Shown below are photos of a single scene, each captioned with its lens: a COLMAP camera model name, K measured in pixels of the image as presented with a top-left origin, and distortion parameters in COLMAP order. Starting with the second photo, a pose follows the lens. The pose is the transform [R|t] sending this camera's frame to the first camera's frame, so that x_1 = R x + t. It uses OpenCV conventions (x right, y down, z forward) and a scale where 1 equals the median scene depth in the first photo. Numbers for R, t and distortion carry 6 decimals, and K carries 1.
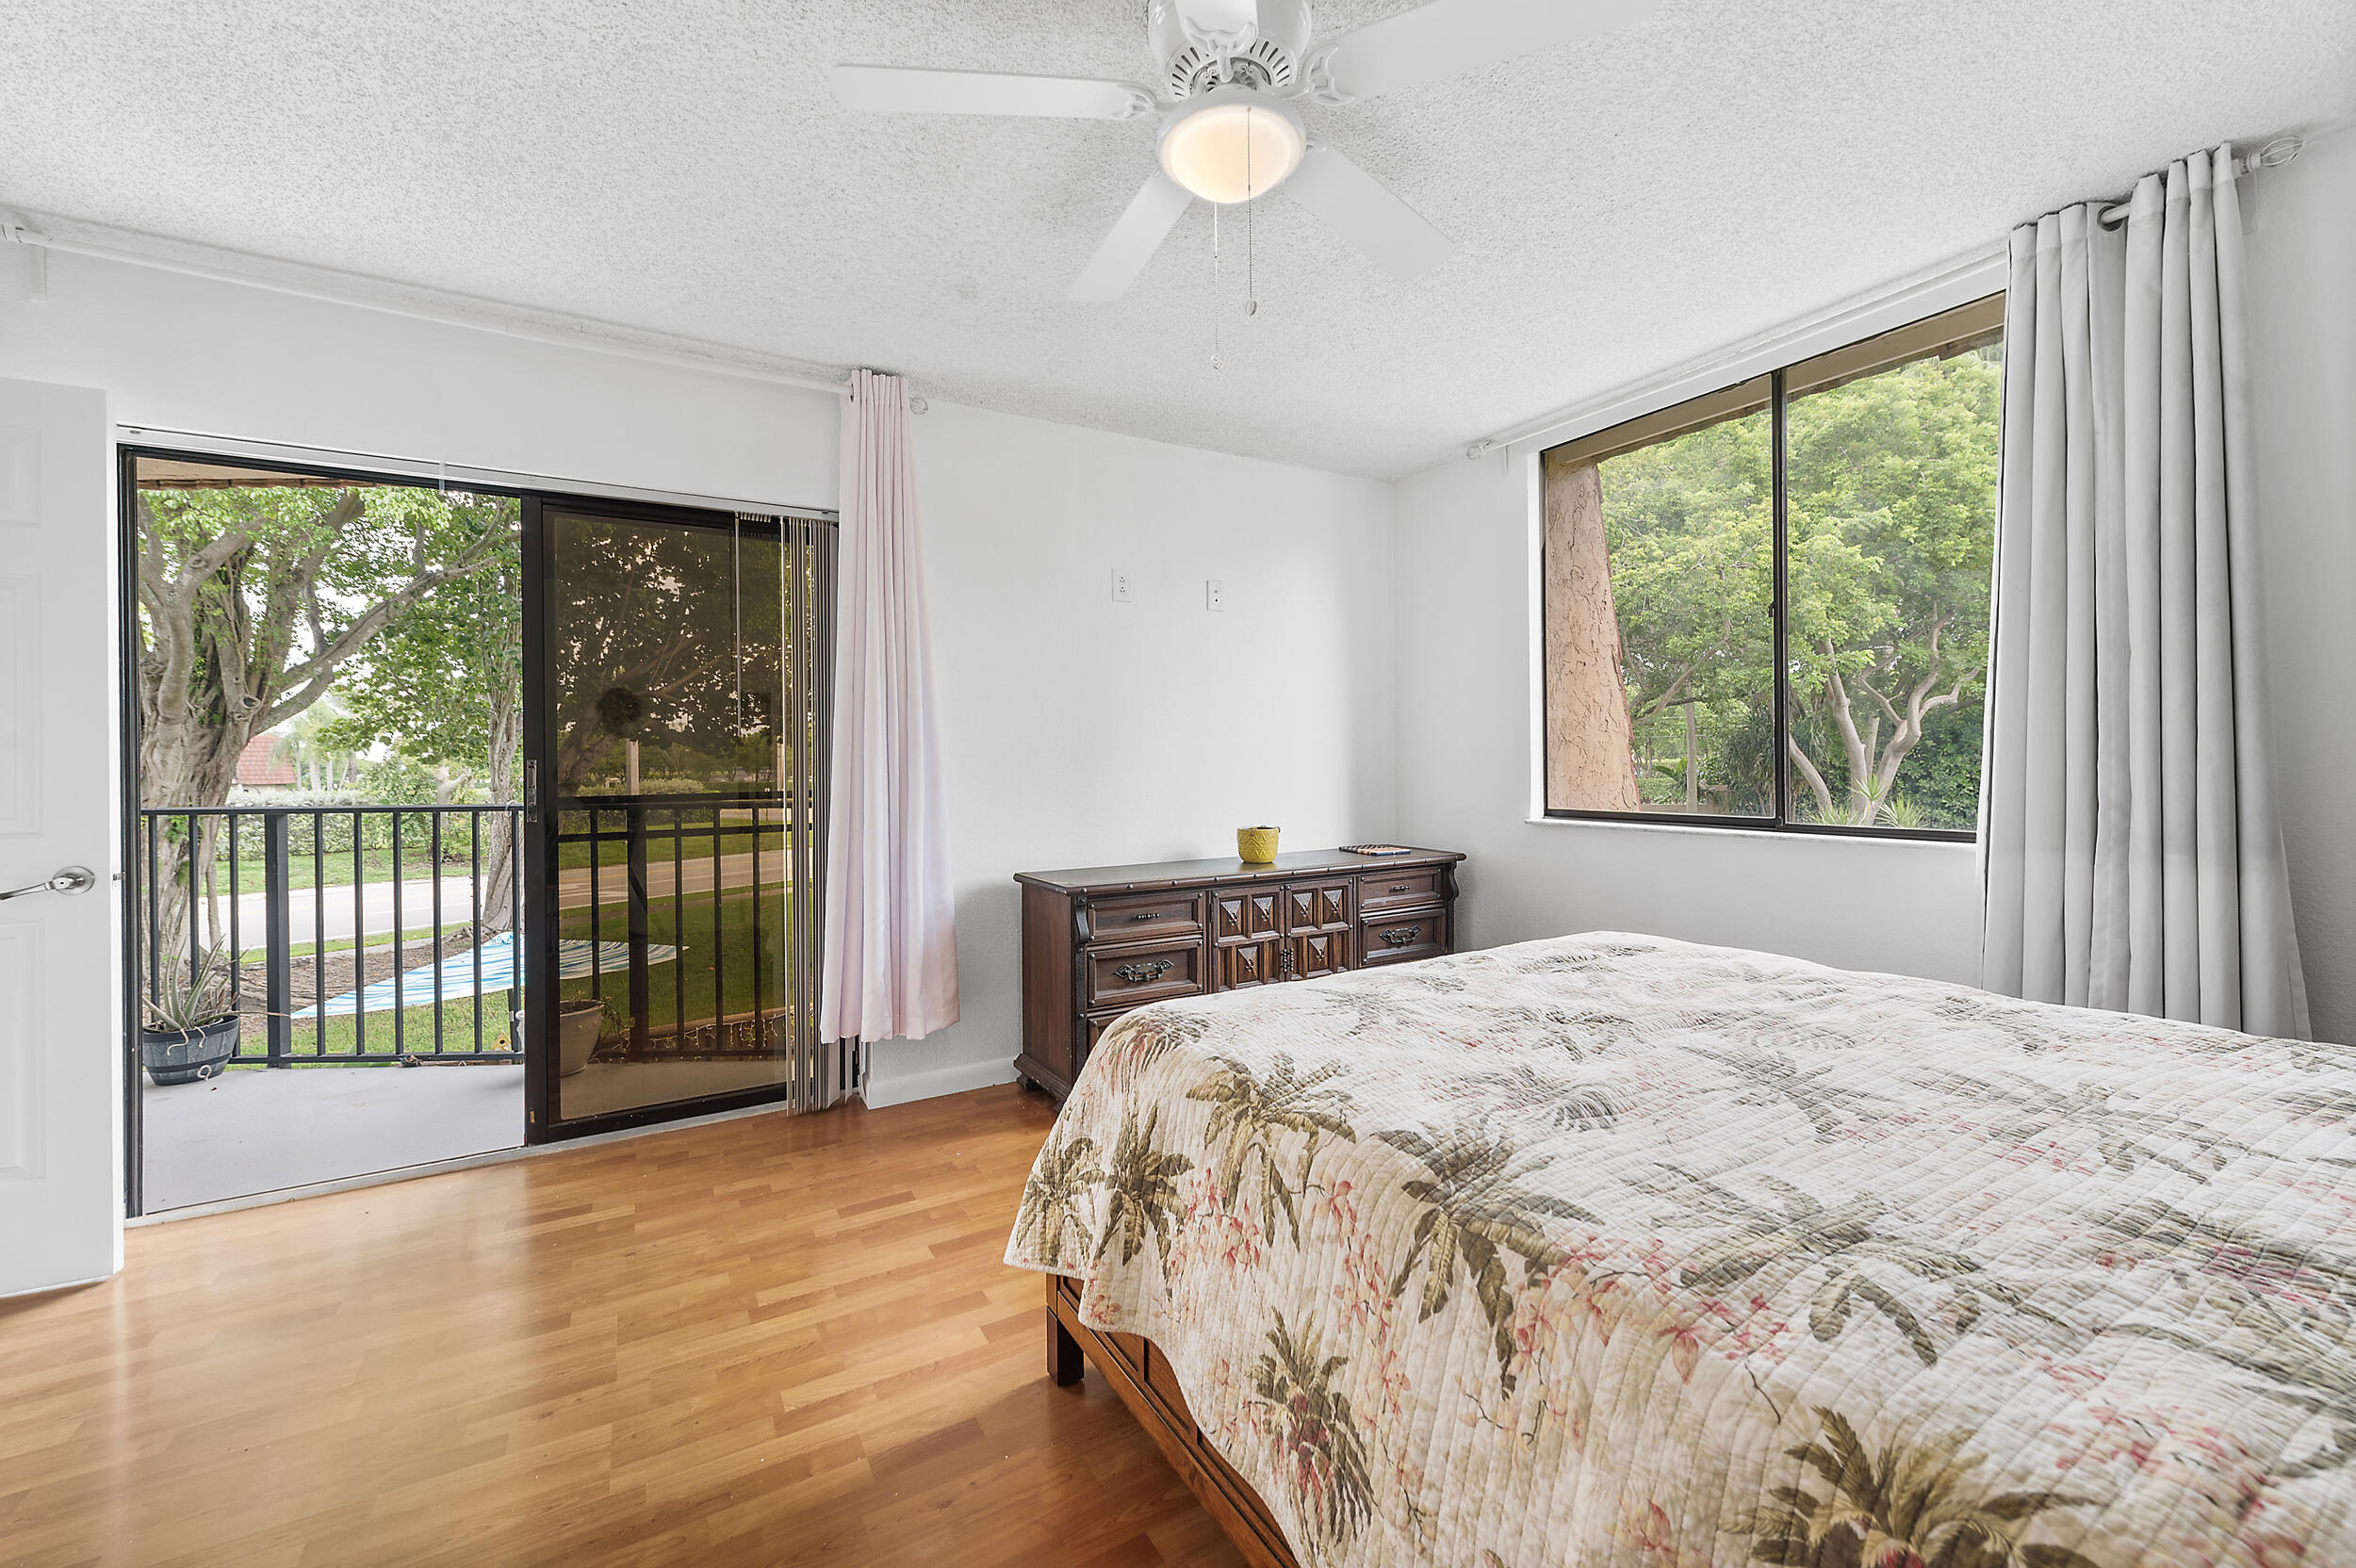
lens RADIAL K [[933.5, 0, 1176.7], [0, 933.5, 775.9], [0, 0, 1]] dist [0.006446, -0.002692]
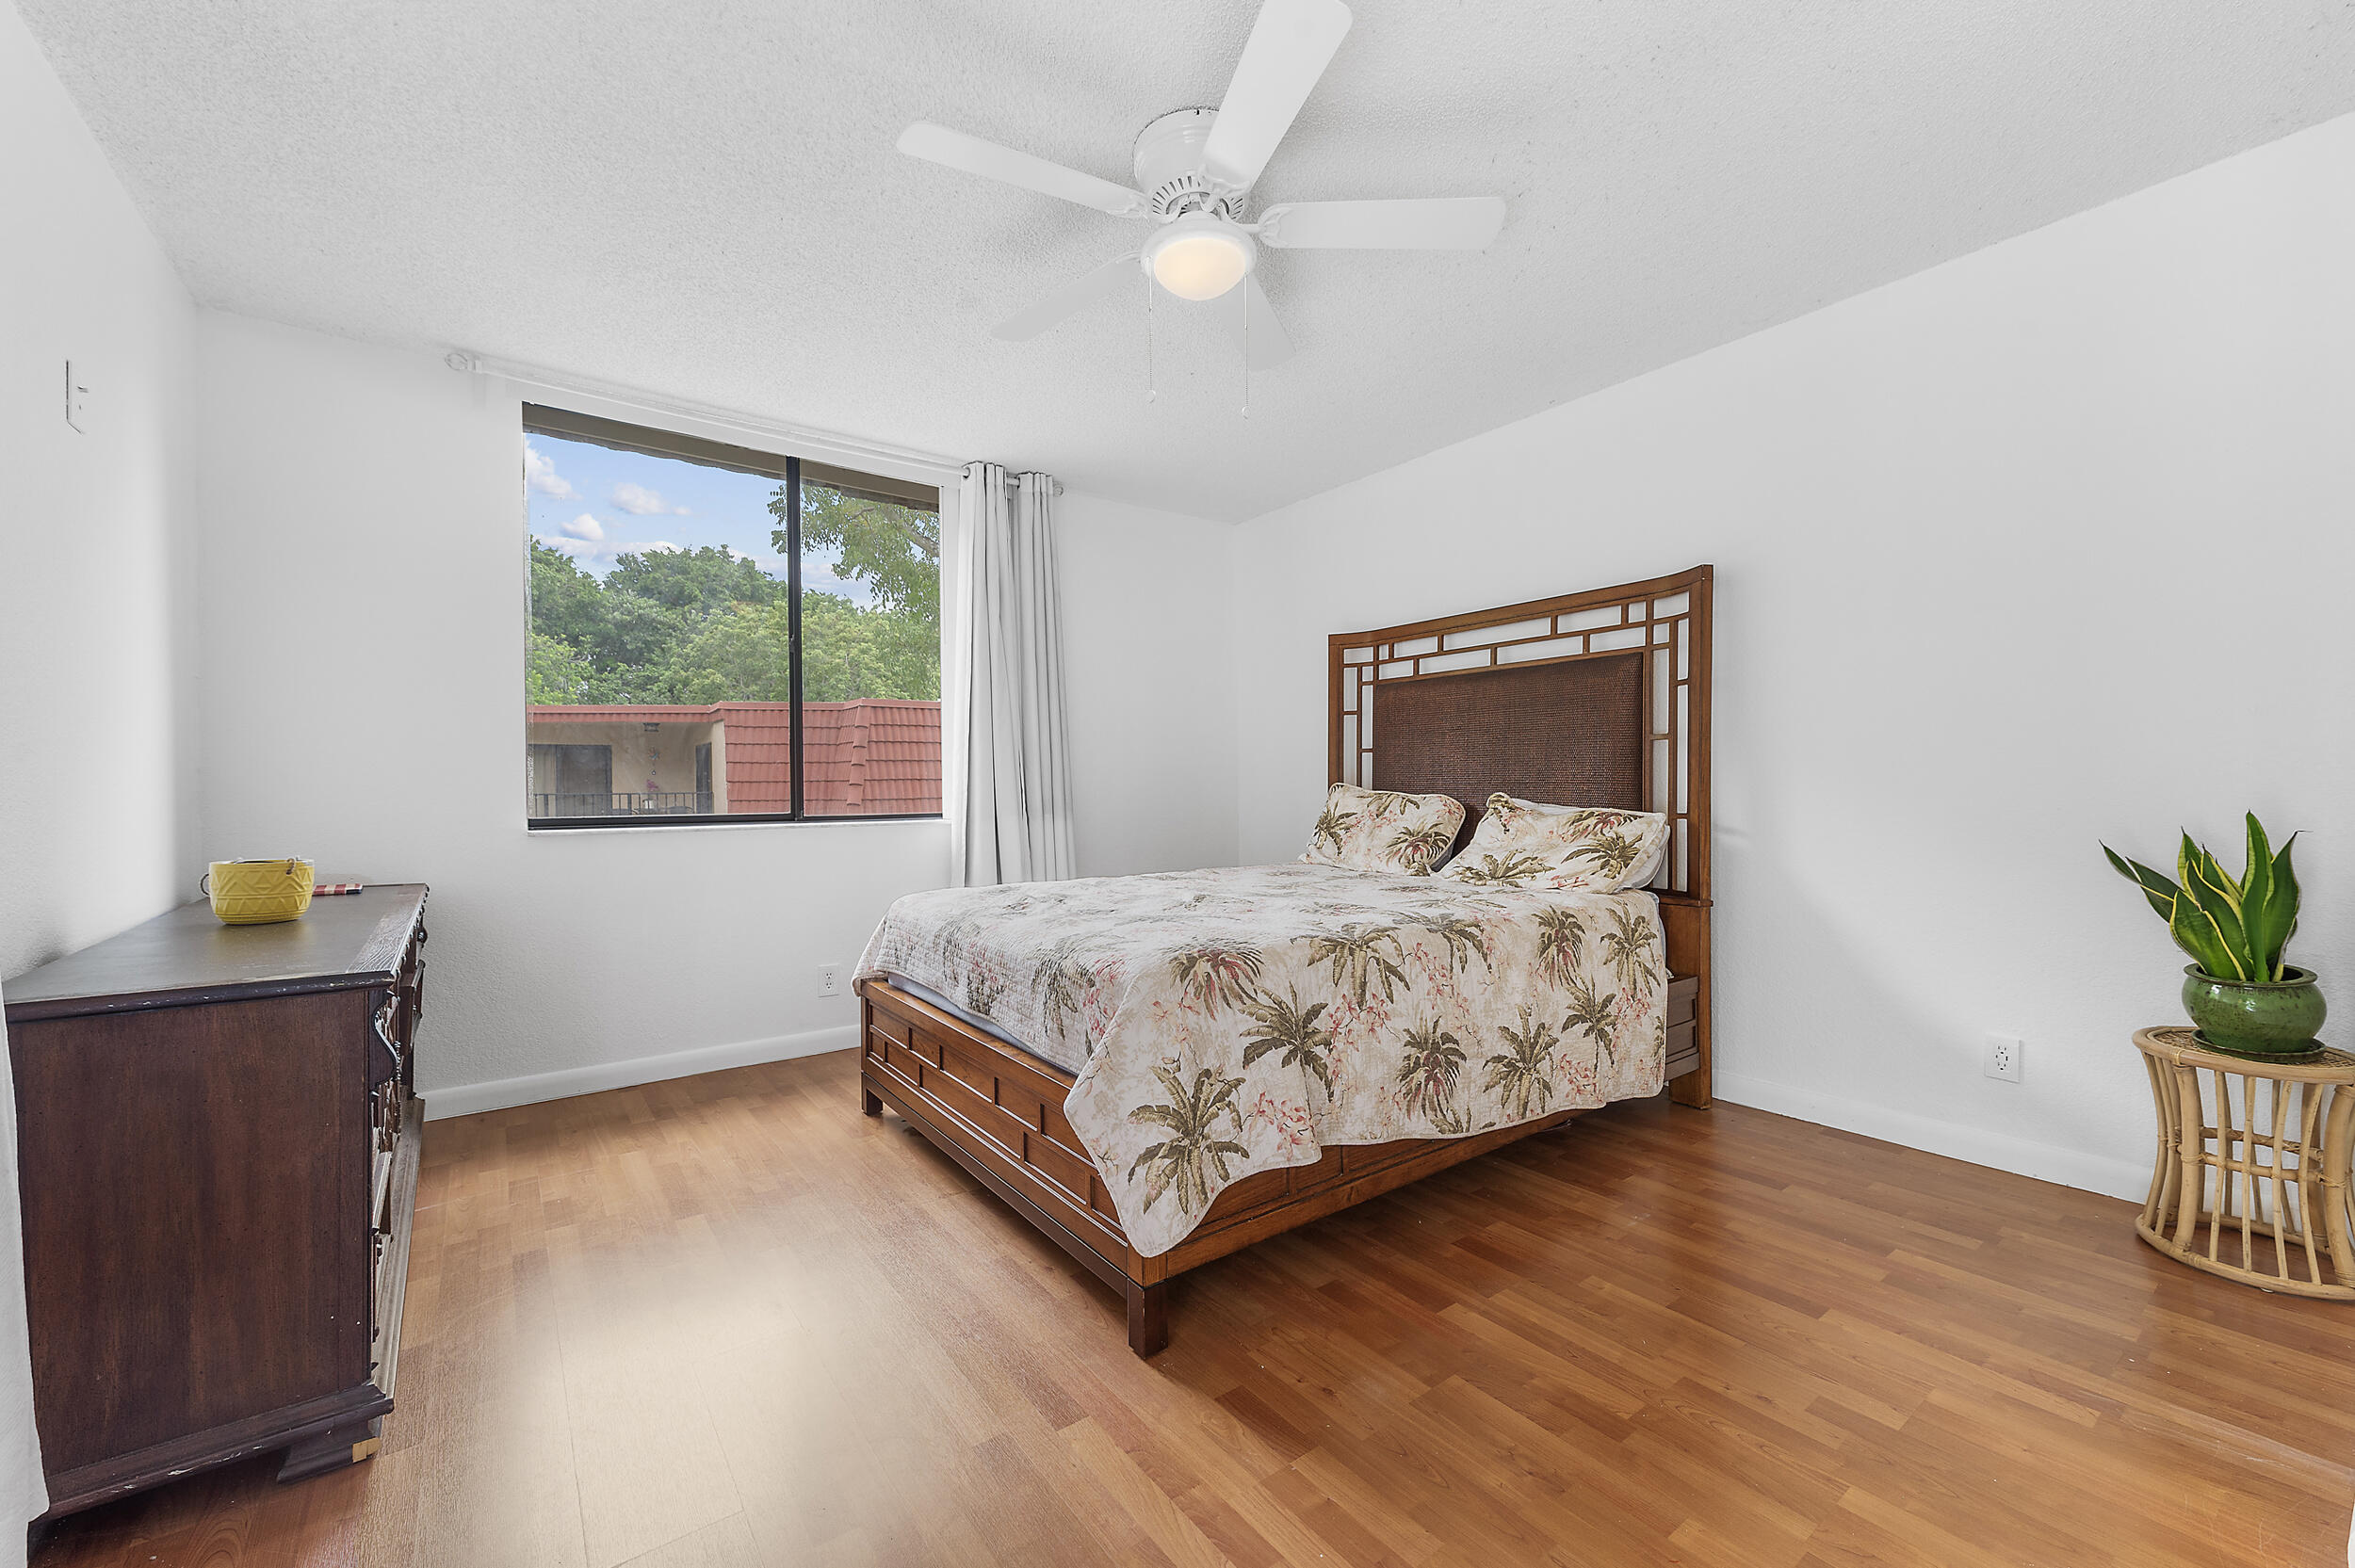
lens RADIAL K [[934.6, 0, 1176.5], [0, 934.6, 786.6], [0, 0, 1]] dist [0.002805, 0.000221]
pose [[-0.105087, 0.011796, 0.994393, -1.721348], [0.021339, 0.999726, -0.009604, 0.091847], [-0.994234, 0.020210, -0.105310, 1.647256]]
